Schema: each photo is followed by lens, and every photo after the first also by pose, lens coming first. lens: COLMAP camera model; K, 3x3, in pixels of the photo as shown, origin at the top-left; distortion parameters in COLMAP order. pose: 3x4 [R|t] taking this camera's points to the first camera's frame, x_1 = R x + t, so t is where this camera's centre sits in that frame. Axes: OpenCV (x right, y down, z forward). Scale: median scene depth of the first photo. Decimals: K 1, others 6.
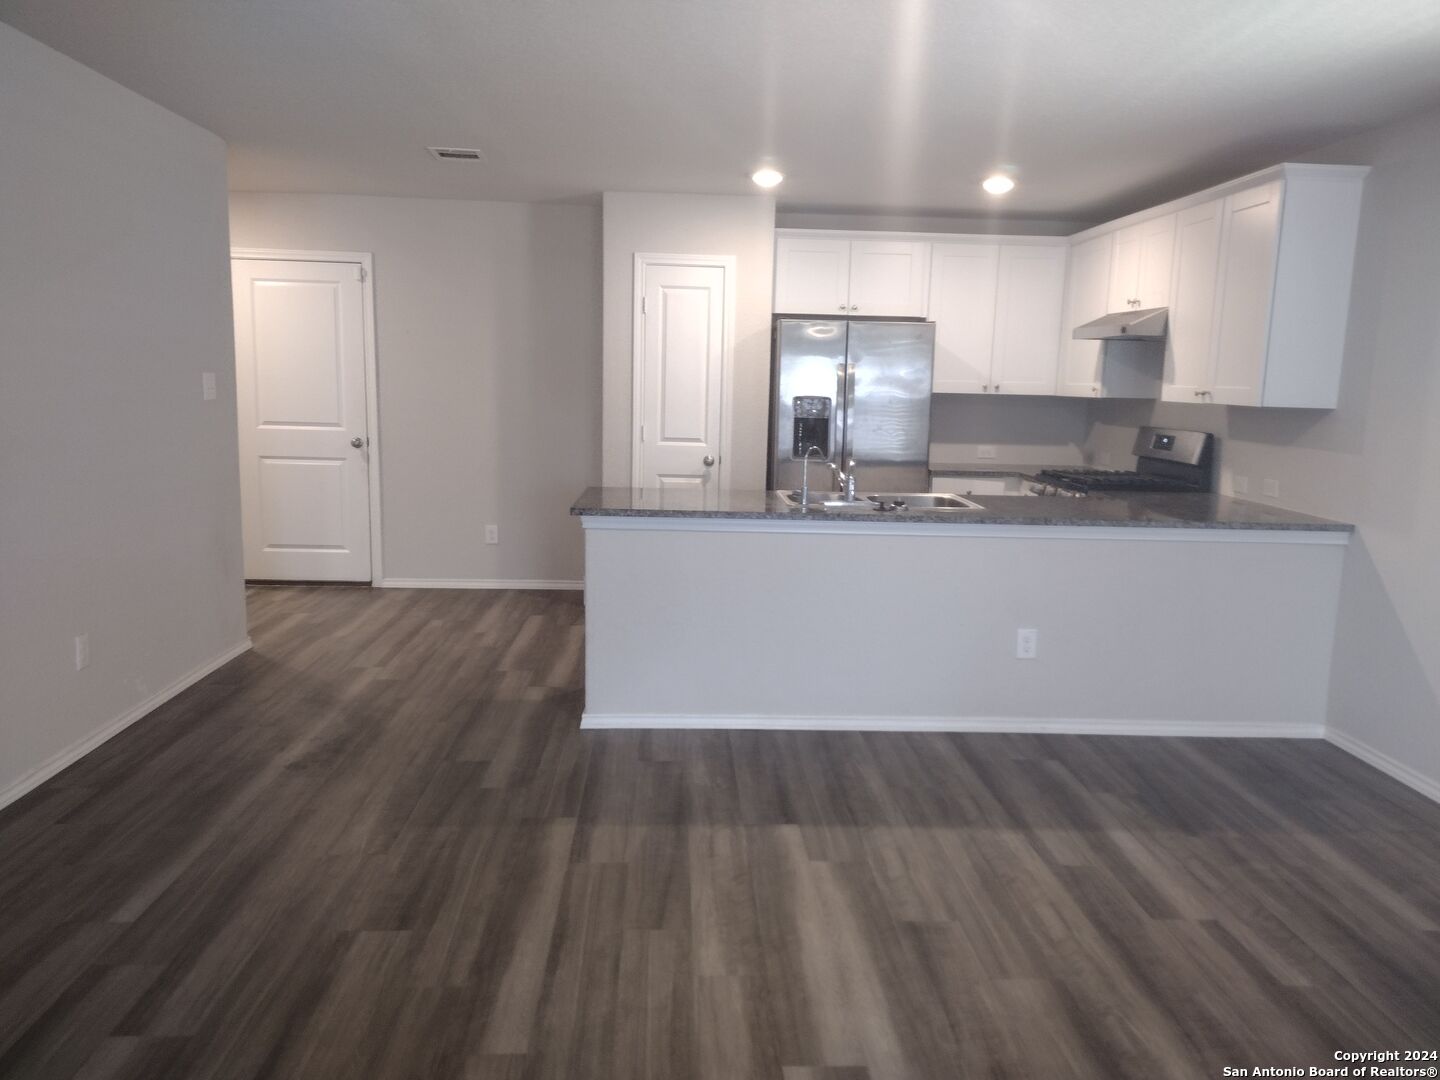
lens RADIAL K [[1077.7, 0, 733.1], [0, 1077.7, 539.1], [0, 0, 1]] dist [0.099805, -0.139743]
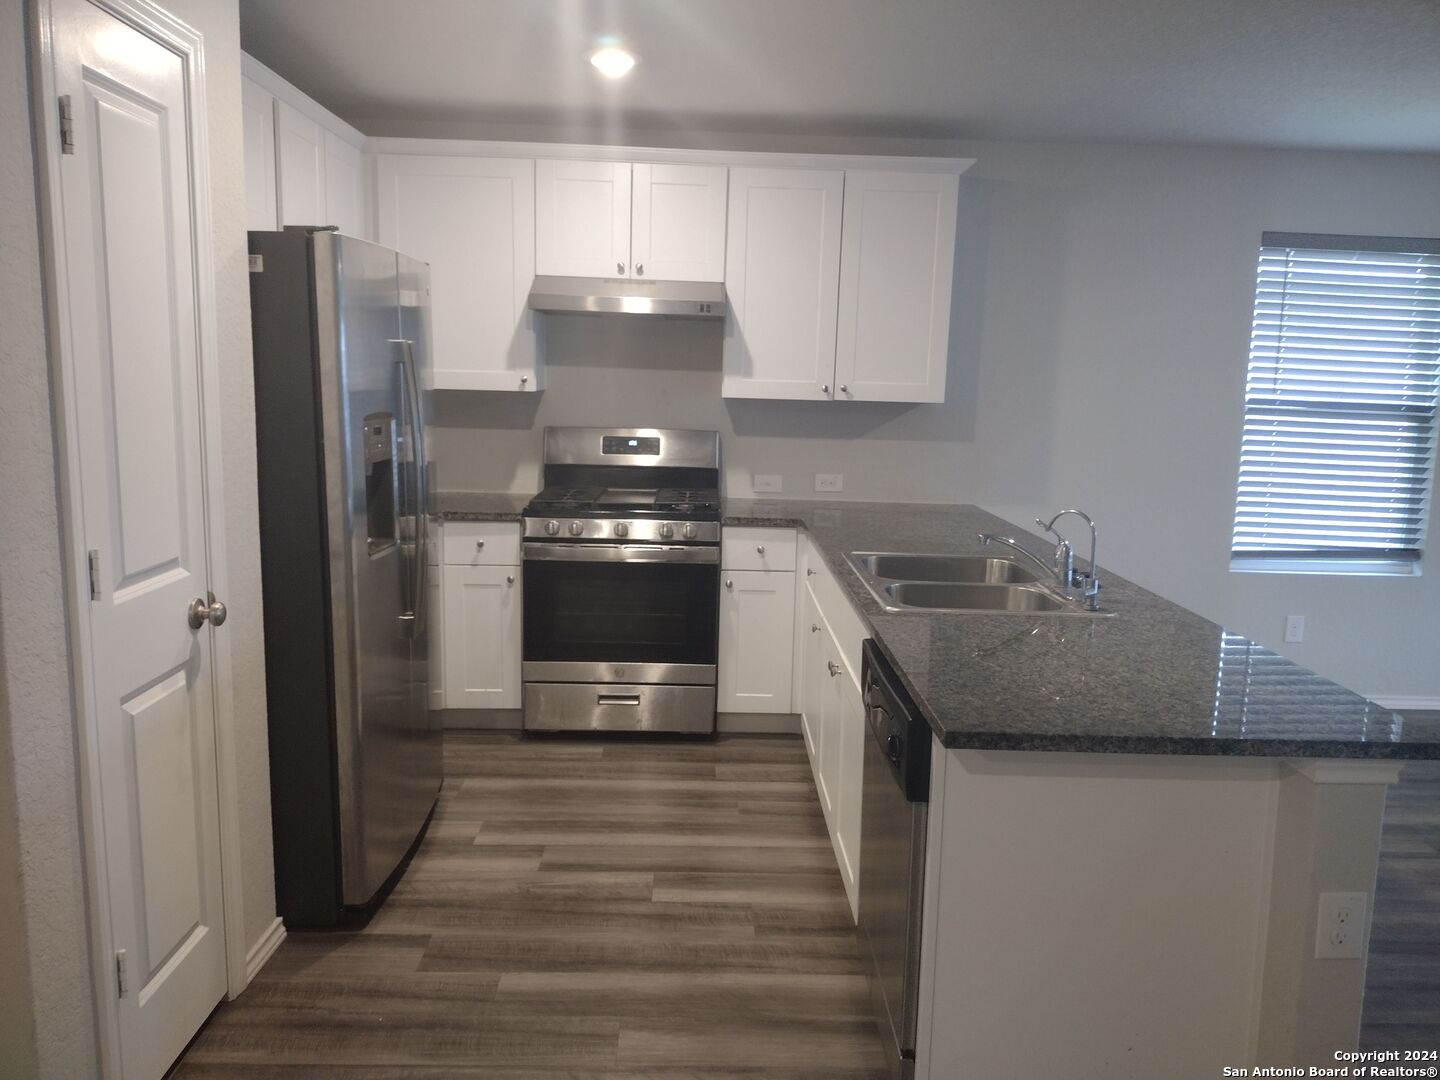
lens RADIAL K [[1078.2, 0, 728.5], [0, 1078.2, 534.6], [0, 0, 1]] dist [0.088836, -0.124523]
pose [[0.023943, -0.176334, 0.984039, -0.479472], [0.120861, 0.977612, 0.172242, -0.182906], [-0.992381, 0.114808, 0.044719, 1.075893]]
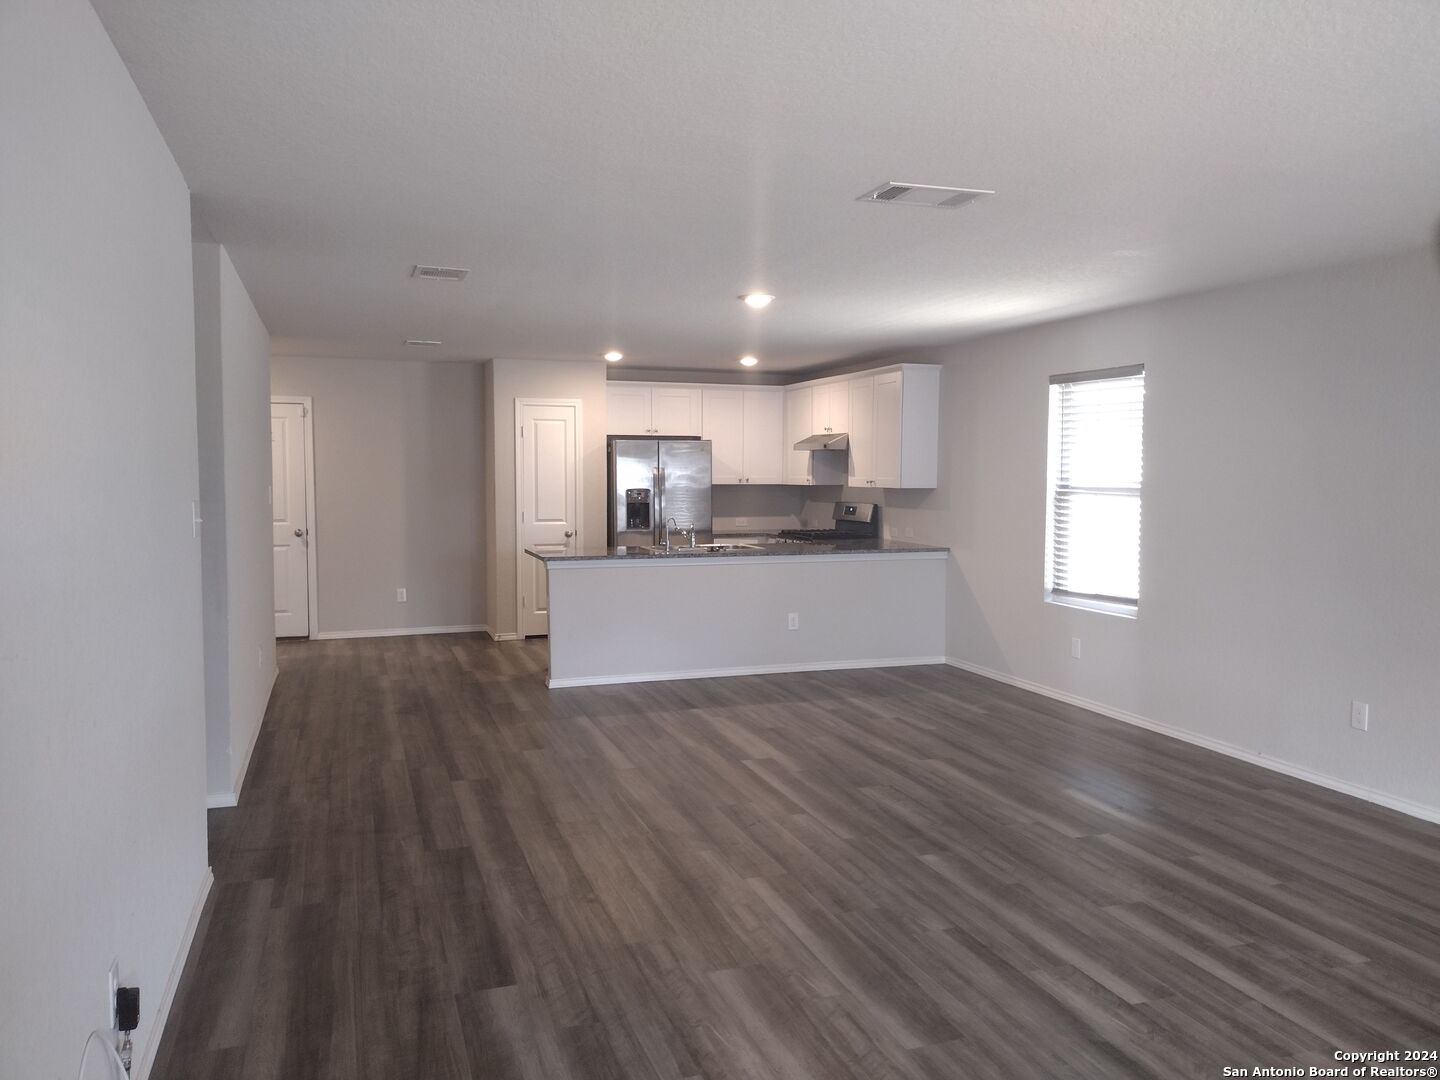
lens RADIAL K [[1078.2, 0, 728.5], [0, 1078.2, 534.6], [0, 0, 1]] dist [0.088836, -0.124523]
pose [[0.959876, -0.041538, 0.277330, -0.296077], [0.065257, 0.994905, -0.076848, 0.075842], [-0.272725, 0.091862, 0.957697, -0.640442]]
